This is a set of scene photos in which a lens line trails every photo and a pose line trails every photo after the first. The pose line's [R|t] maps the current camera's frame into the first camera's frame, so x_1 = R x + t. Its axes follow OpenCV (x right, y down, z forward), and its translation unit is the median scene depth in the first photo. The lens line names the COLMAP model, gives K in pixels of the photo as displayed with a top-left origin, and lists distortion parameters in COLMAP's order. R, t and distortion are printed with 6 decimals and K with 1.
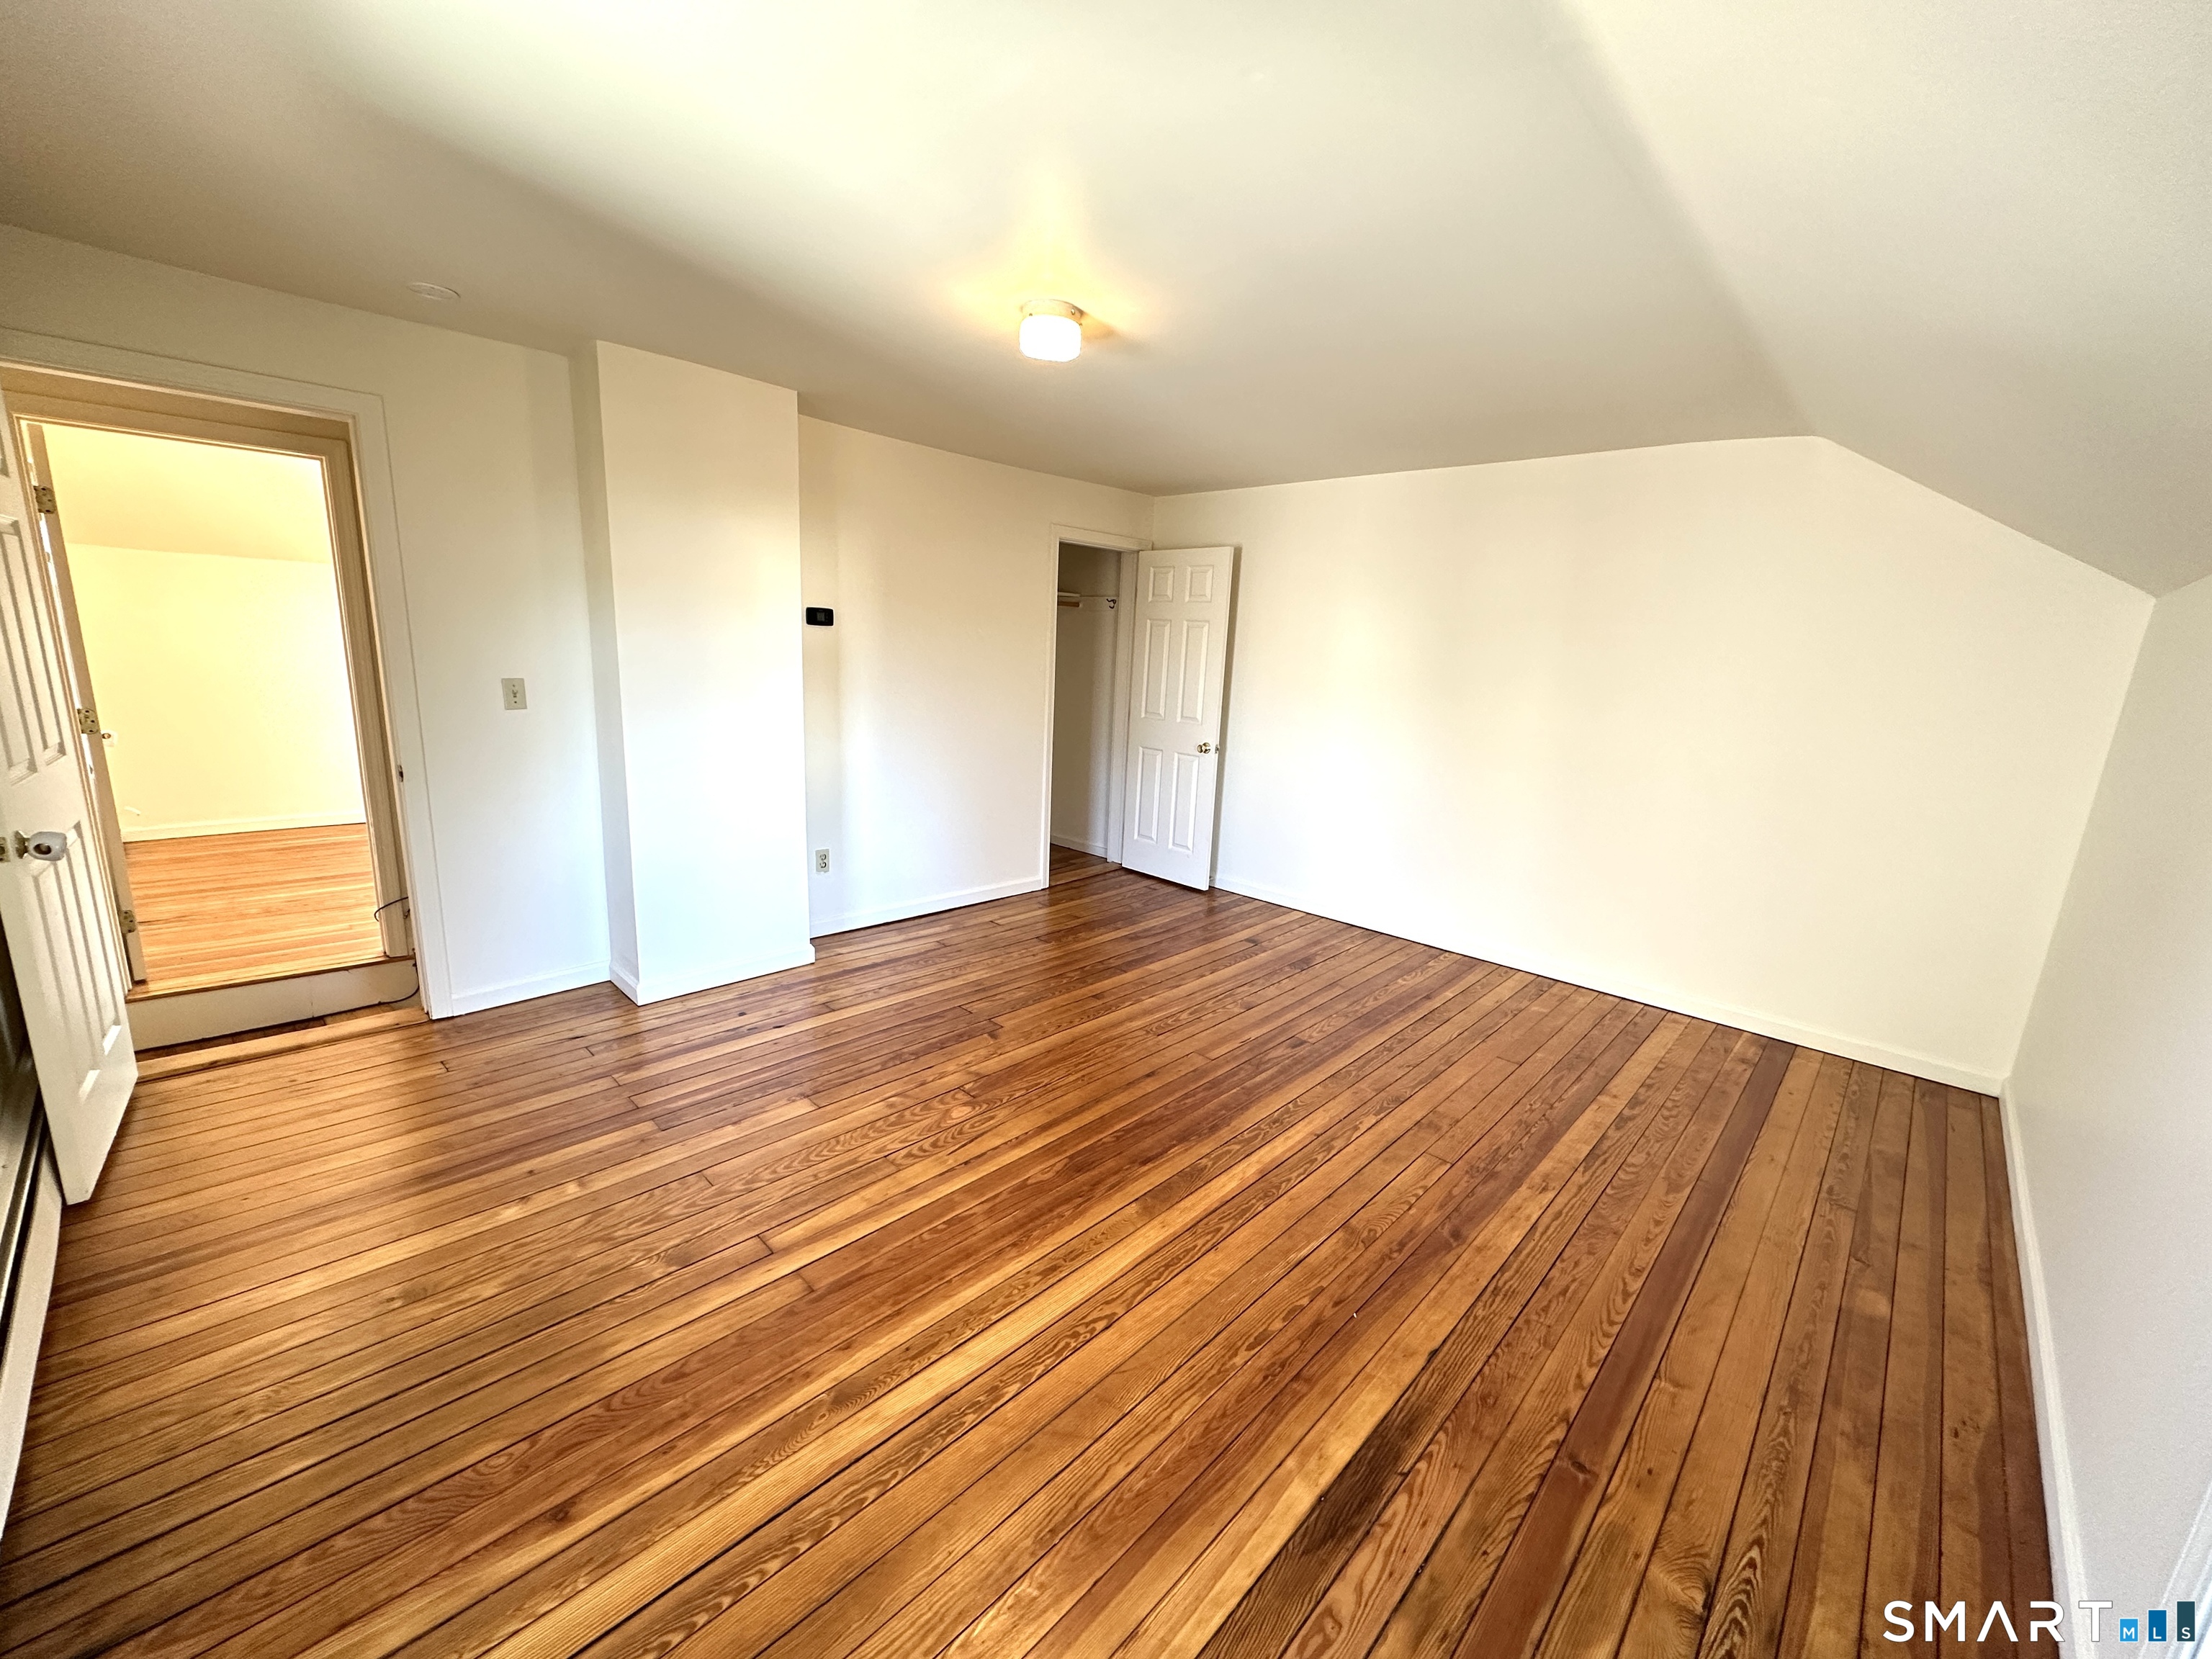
lens RADIAL K [[876.0, 0, 1109.9], [0, 876.0, 832.6], [0, 0, 1]] dist [-0.001306, 0.000273]
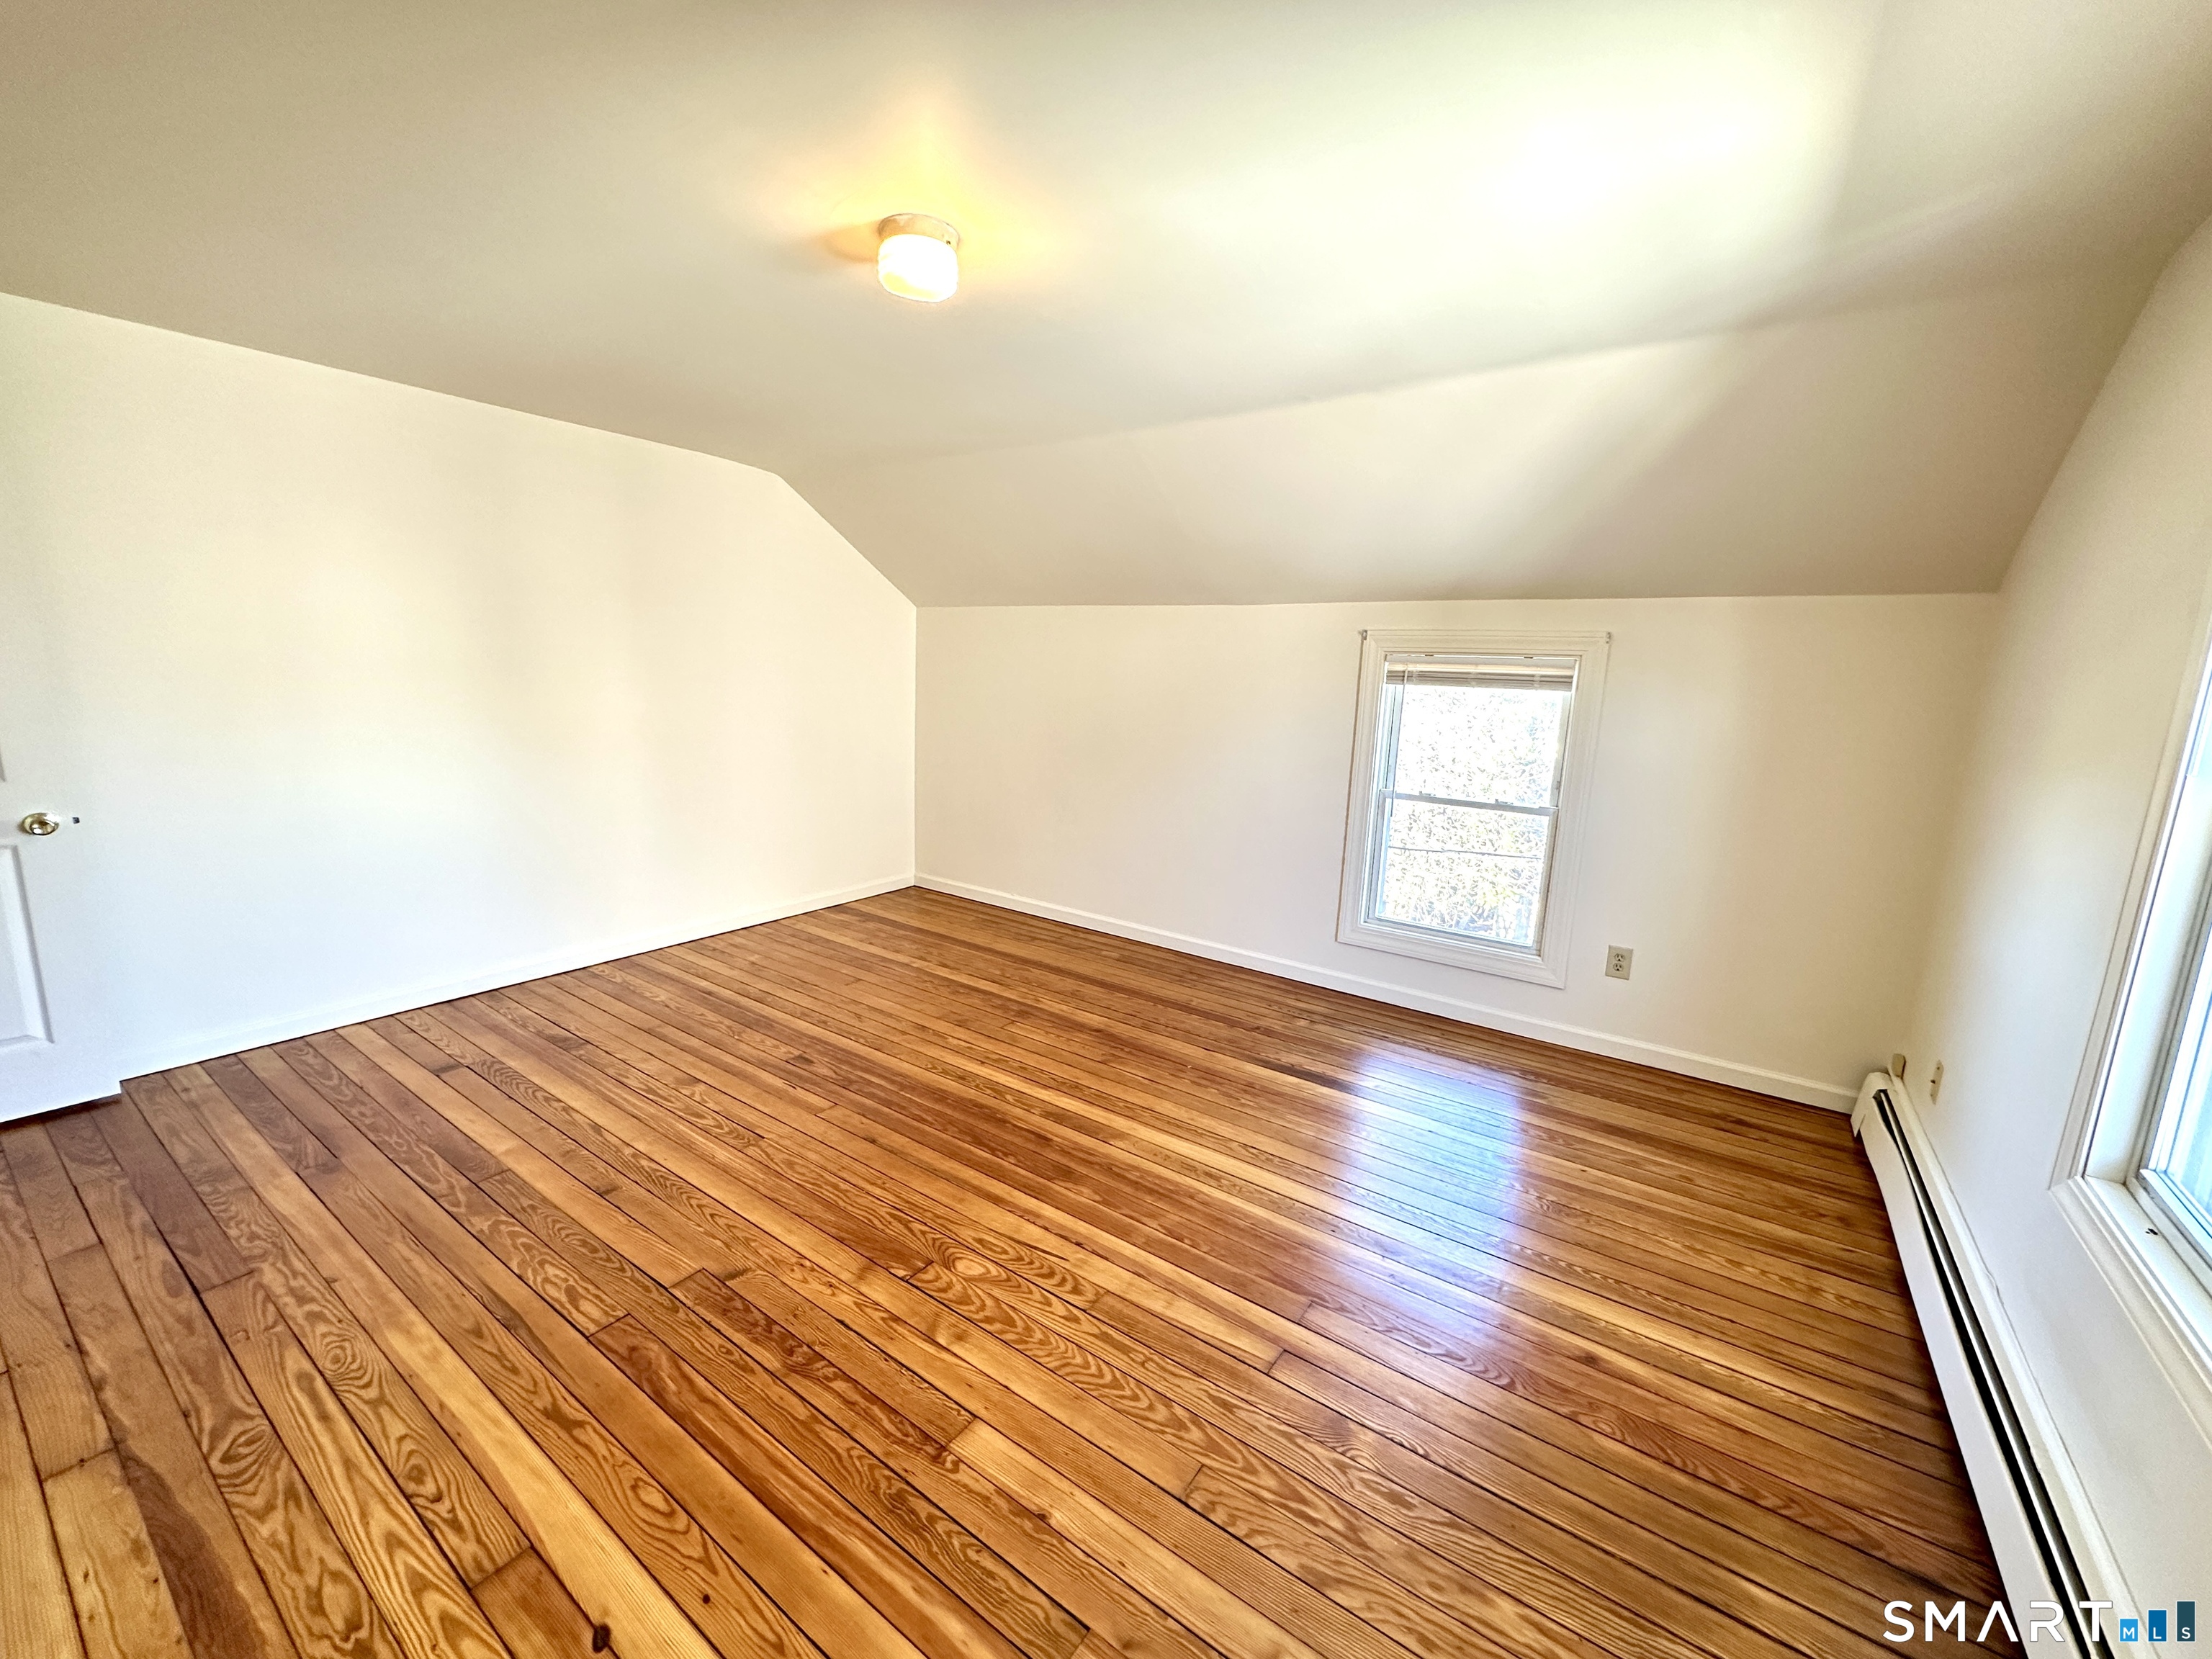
lens RADIAL K [[876.0, 0, 1105.1], [0, 876.0, 830.7], [0, 0, 1]] dist [-0.001306, 0.000273]
pose [[-0.142901, -0.235125, 0.961403, -0.778284], [0.165643, 0.951990, 0.257444, -0.210959], [-0.975778, 0.196038, -0.097094, 0.818353]]
